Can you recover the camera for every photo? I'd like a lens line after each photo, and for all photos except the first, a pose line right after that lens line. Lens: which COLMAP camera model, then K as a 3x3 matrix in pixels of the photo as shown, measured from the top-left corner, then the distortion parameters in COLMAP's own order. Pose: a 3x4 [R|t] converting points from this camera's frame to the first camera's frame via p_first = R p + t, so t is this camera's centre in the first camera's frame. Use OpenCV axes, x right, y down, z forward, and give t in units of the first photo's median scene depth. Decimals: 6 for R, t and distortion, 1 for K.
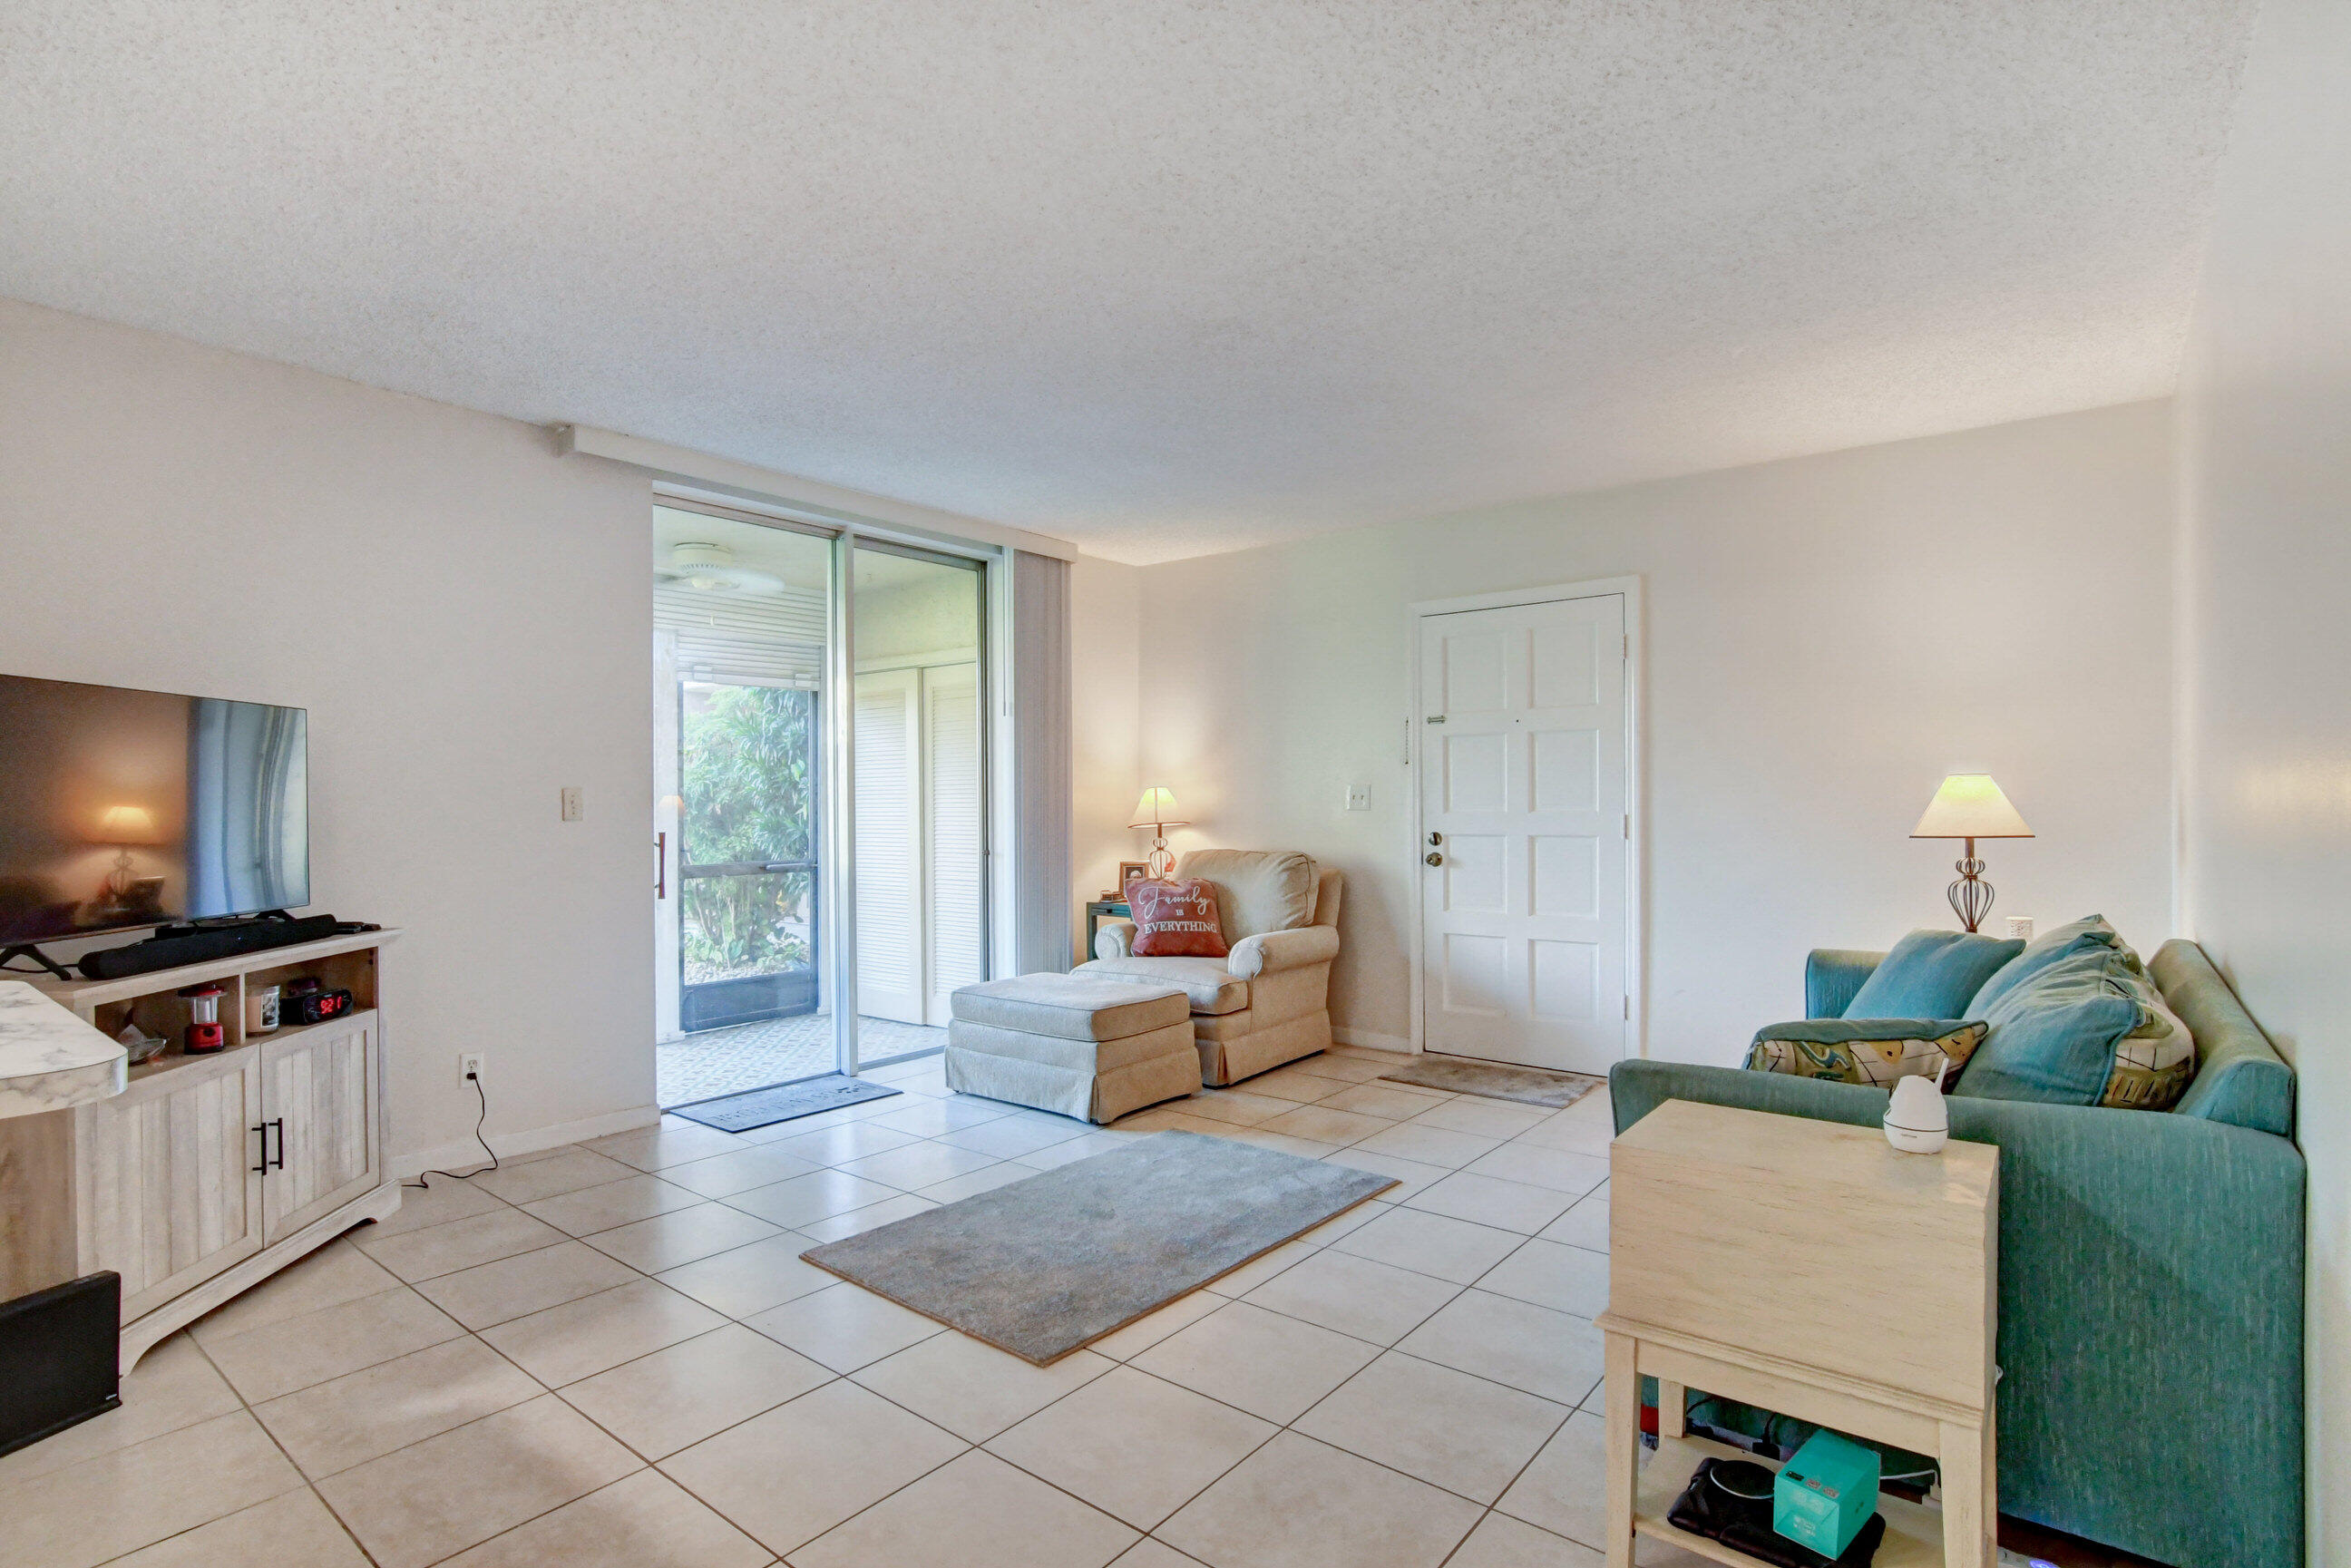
lens RADIAL K [[1154.1, 0, 1168.2], [0, 1154.1, 809.6], [0, 0, 1]] dist [-0.028870, 0.006819]
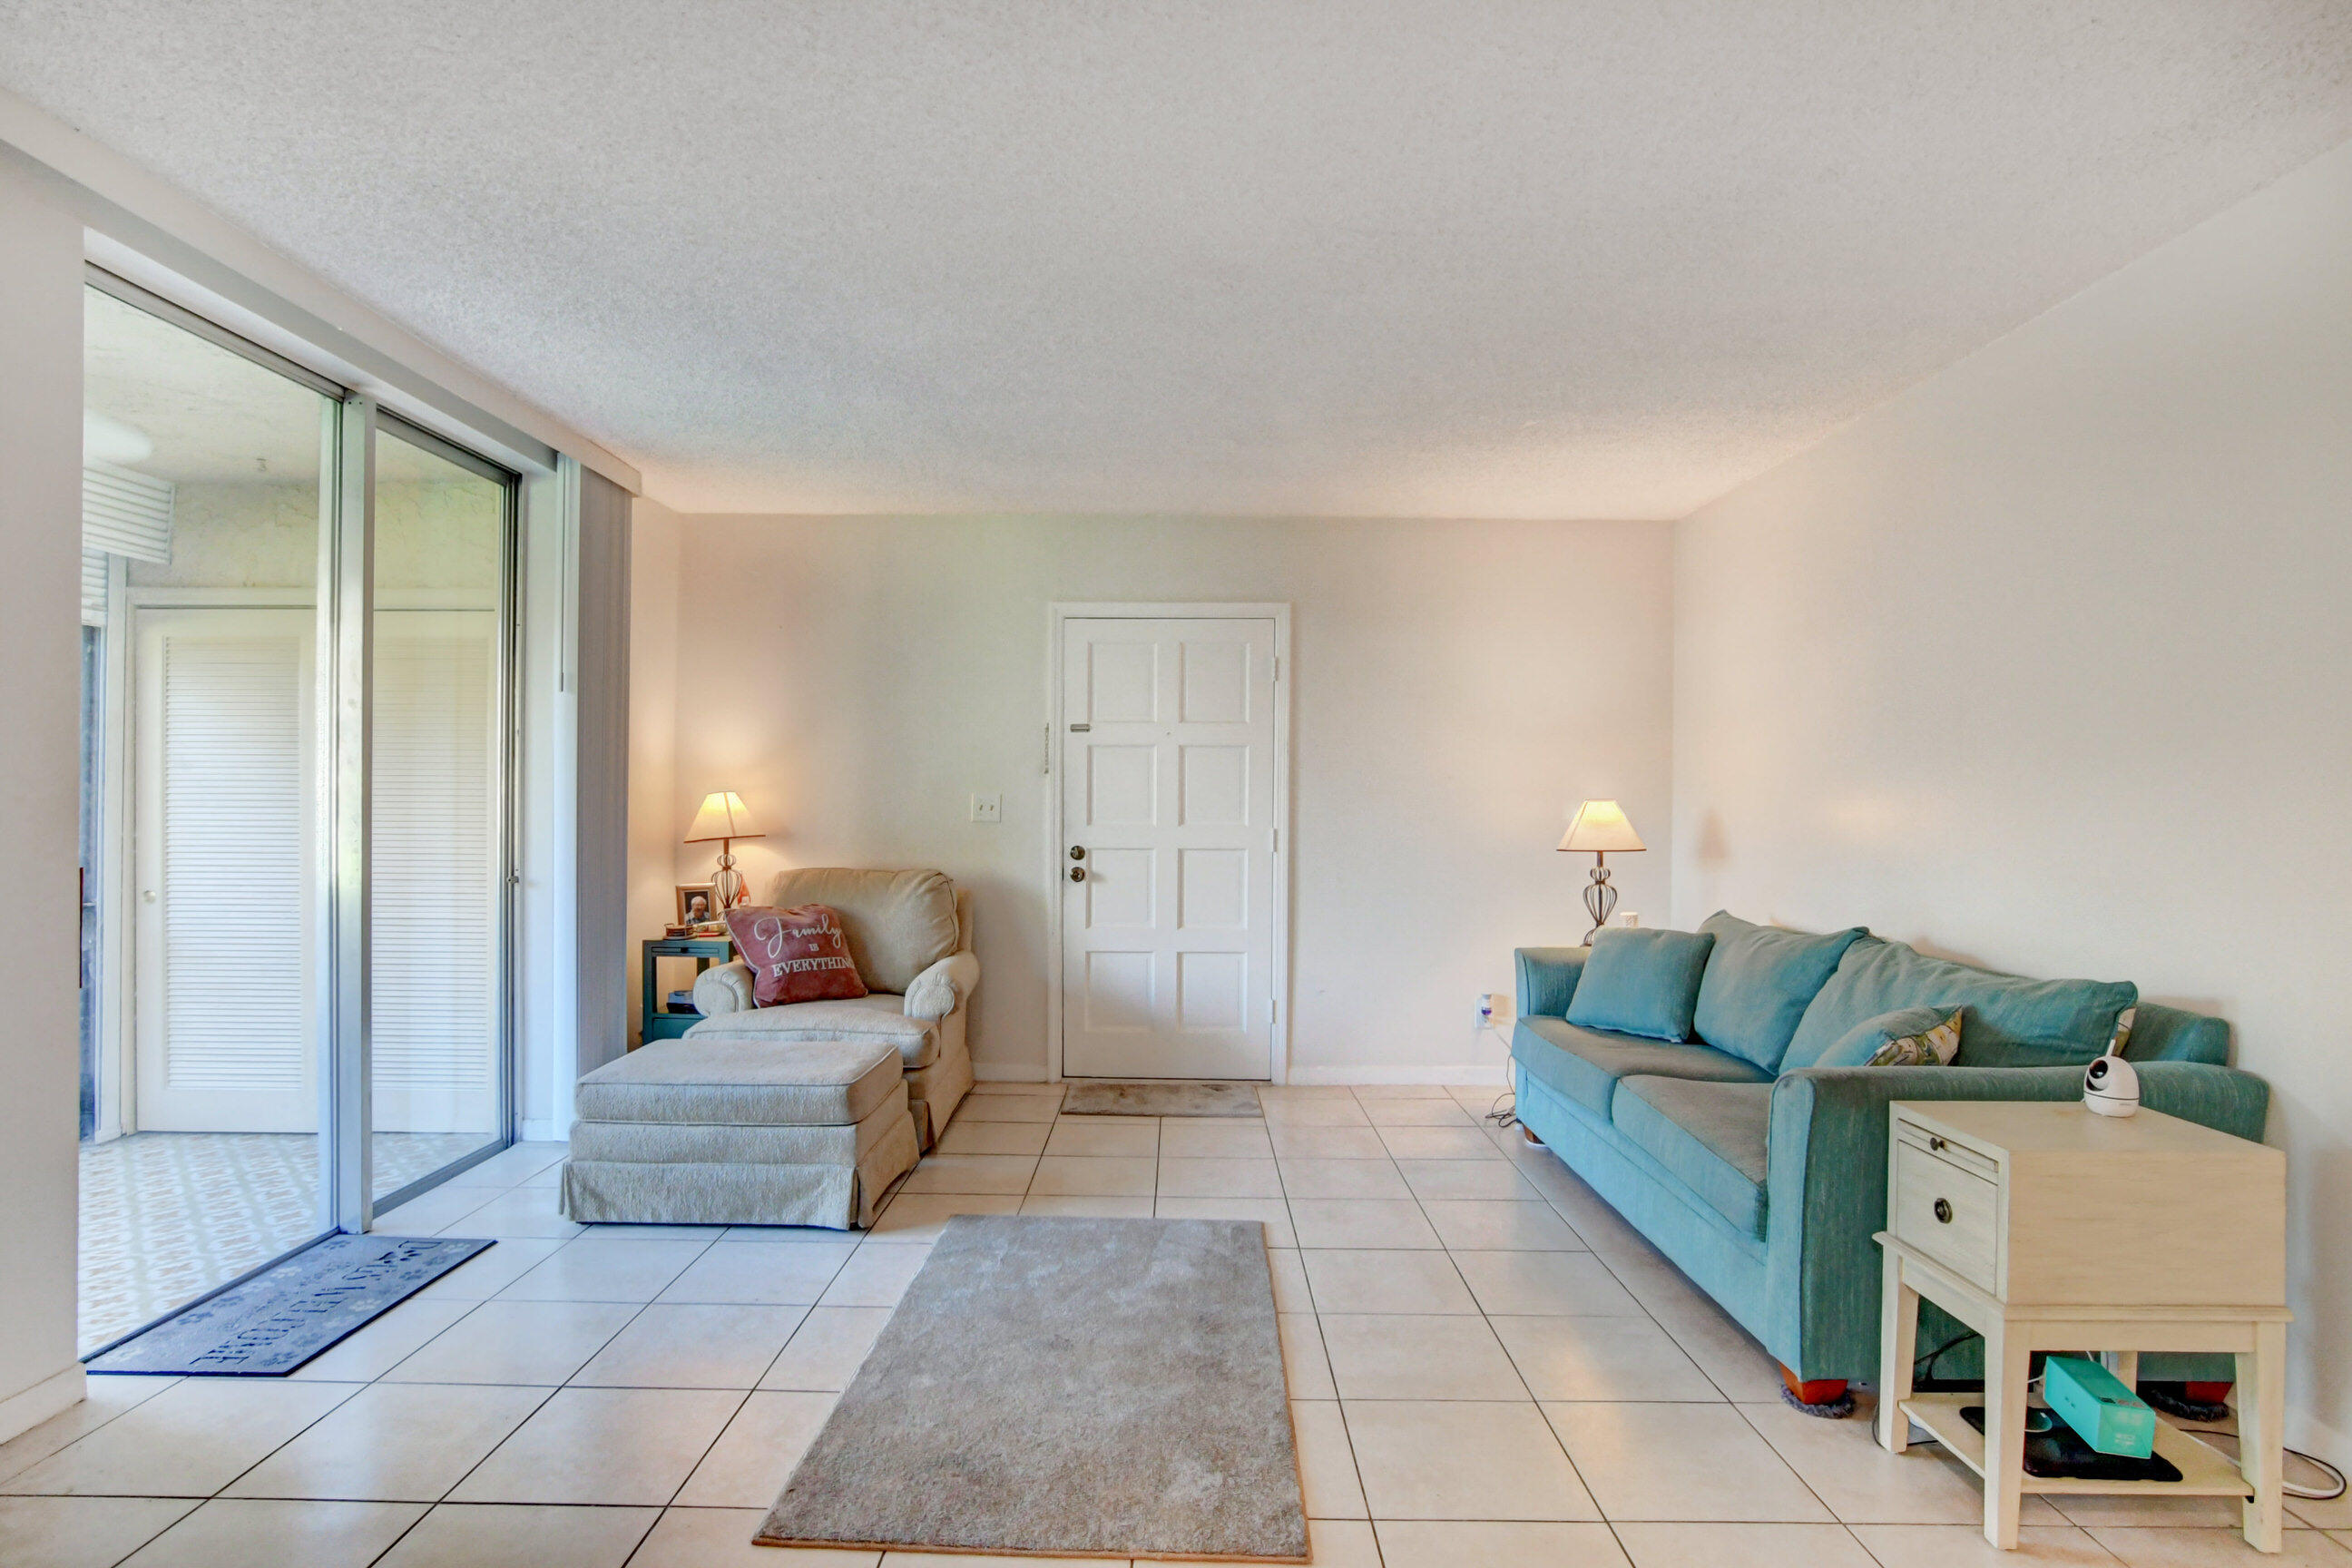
lens RADIAL K [[1154.7, 0, 1168.7], [0, 1154.7, 809.6], [0, 0, 1]] dist [-0.028870, 0.006819]
pose [[0.785827, 0.007416, 0.618403, -0.302060], [-0.008864, 0.999960, -0.000728, -0.010465], [-0.618383, -0.004910, 0.785861, 0.204803]]
